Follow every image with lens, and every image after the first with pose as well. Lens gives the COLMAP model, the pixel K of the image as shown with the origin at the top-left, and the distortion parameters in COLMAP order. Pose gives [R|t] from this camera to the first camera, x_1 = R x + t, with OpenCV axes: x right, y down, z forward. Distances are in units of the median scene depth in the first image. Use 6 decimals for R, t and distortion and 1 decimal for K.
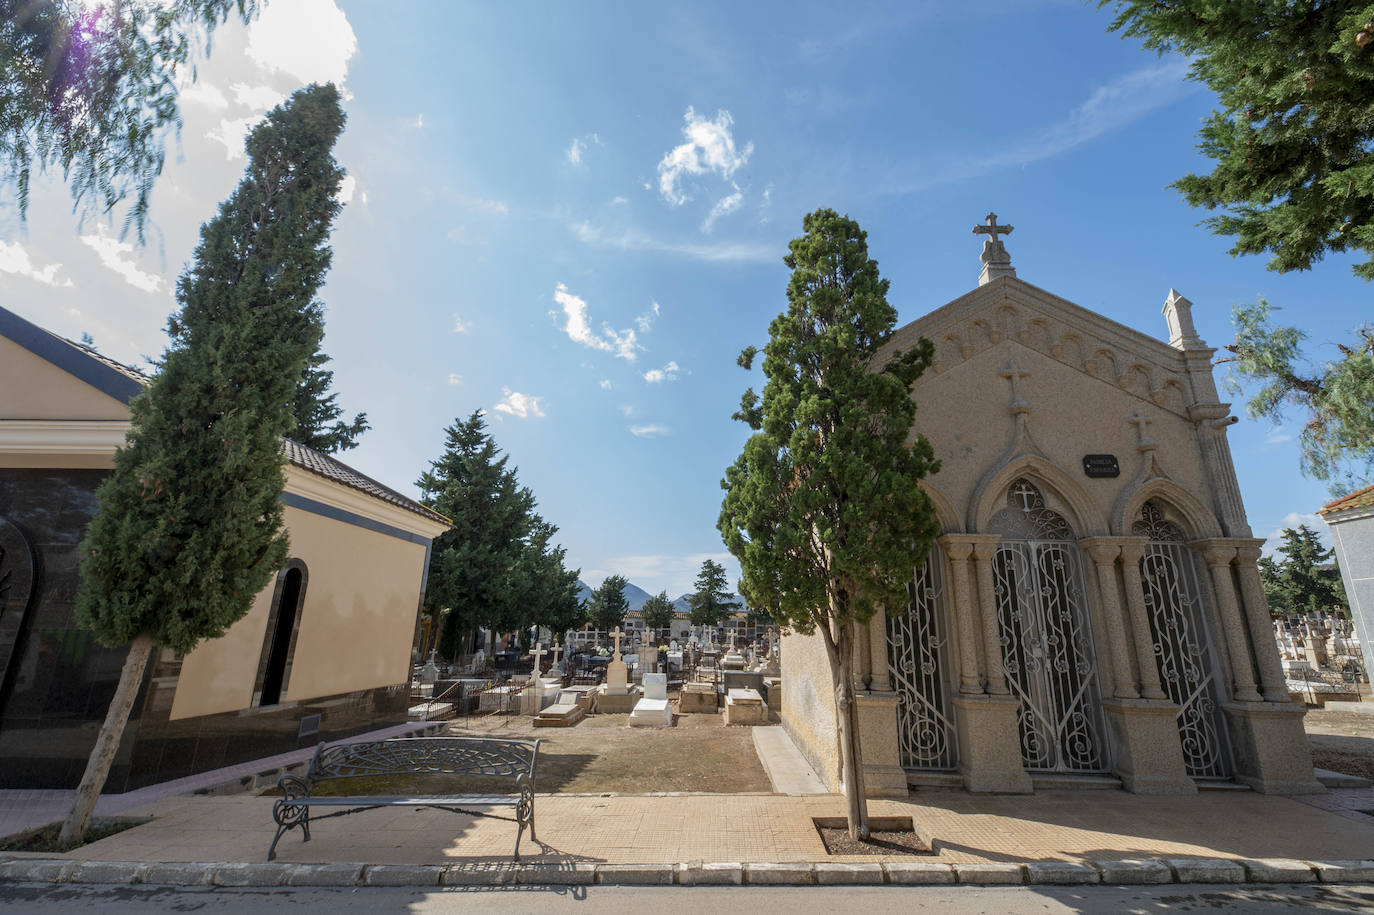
lens RADIAL K [[614.4, 0, 691.1], [0, 614.4, 454.3], [0, 0, 1]] dist [0.002862, -0.003198]
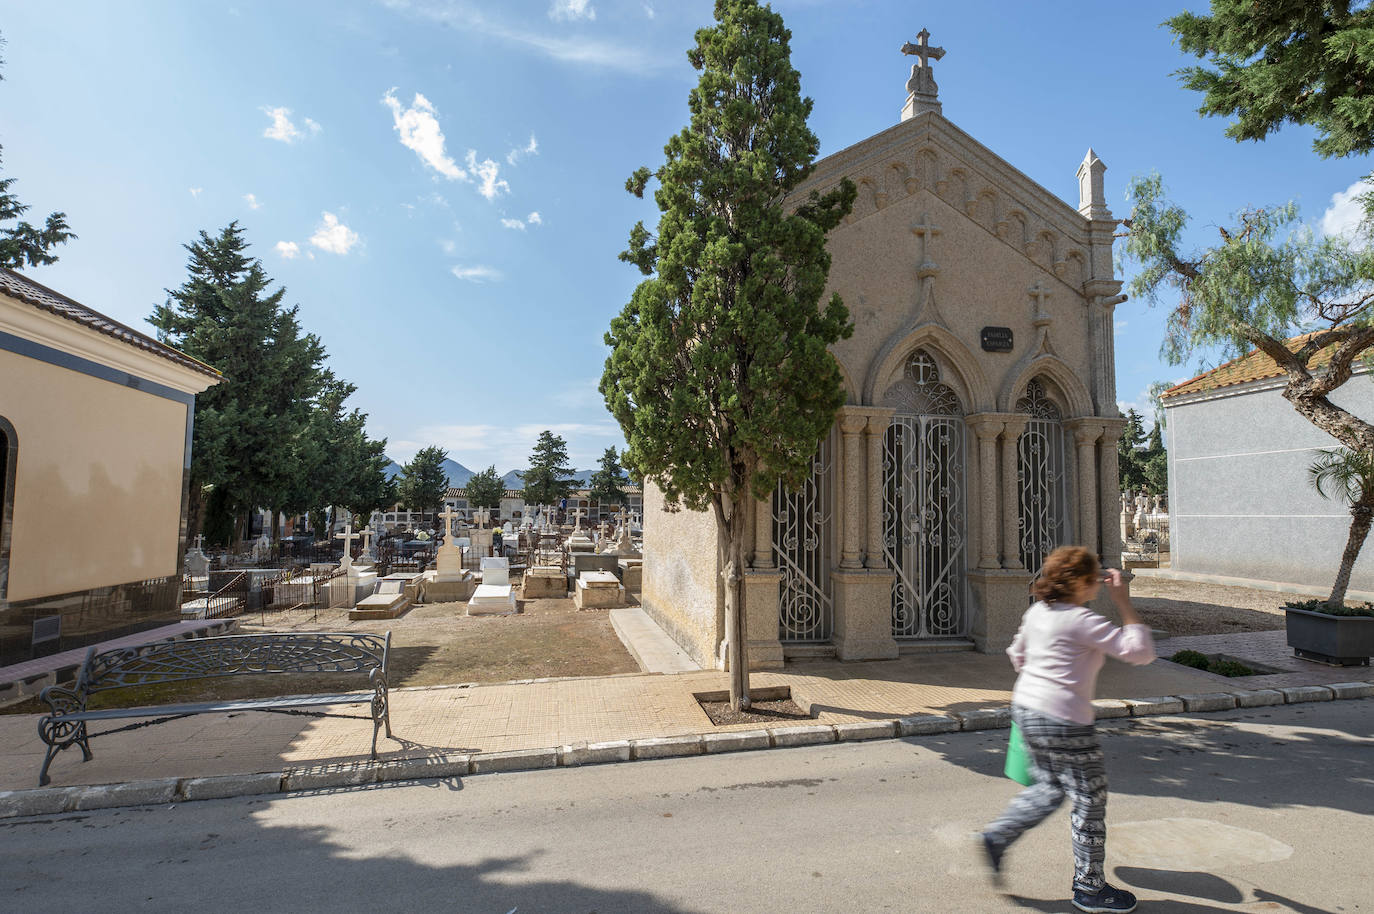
lens RADIAL K [[715.1, 0, 686.2], [0, 715.1, 468.4], [0, 0, 1]] dist [0.003992, -0.002318]
pose [[0.972930, 0.007357, 0.230982, -0.061623], [-0.057650, 0.975621, 0.211757, 0.007386], [-0.223793, -0.219341, 0.949635, 0.010356]]
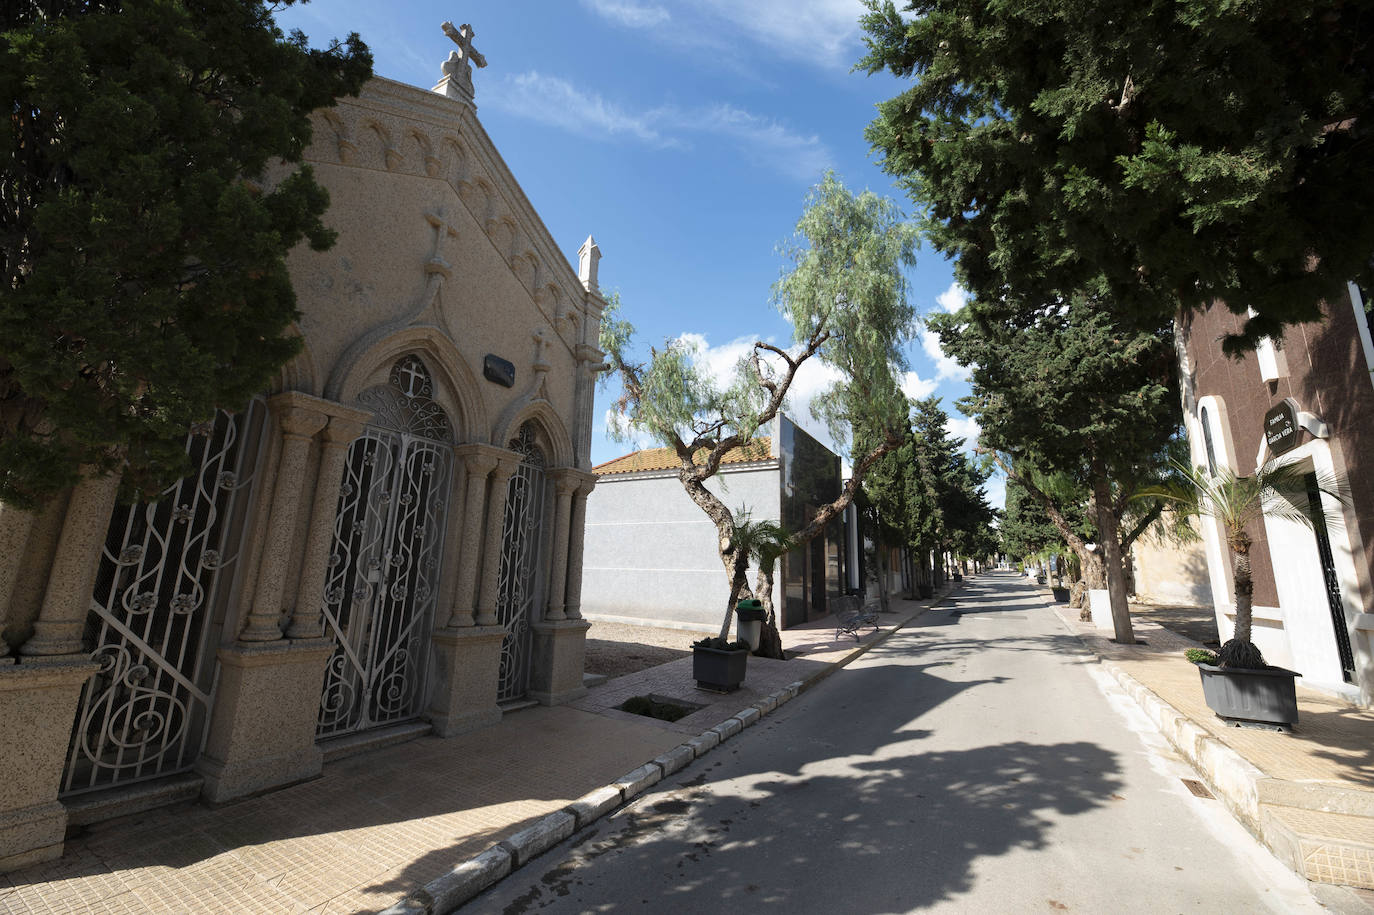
lens RADIAL K [[551.2, 0, 683.6], [0, 551.2, 459.0], [0, 0, 1]] dist [0.000448, -0.003138]
pose [[0.468259, 0.178423, 0.865390, 0.134443], [-0.265553, 0.962540, -0.054763, 0.122323], [-0.842743, -0.204164, 0.498098, 0.379064]]
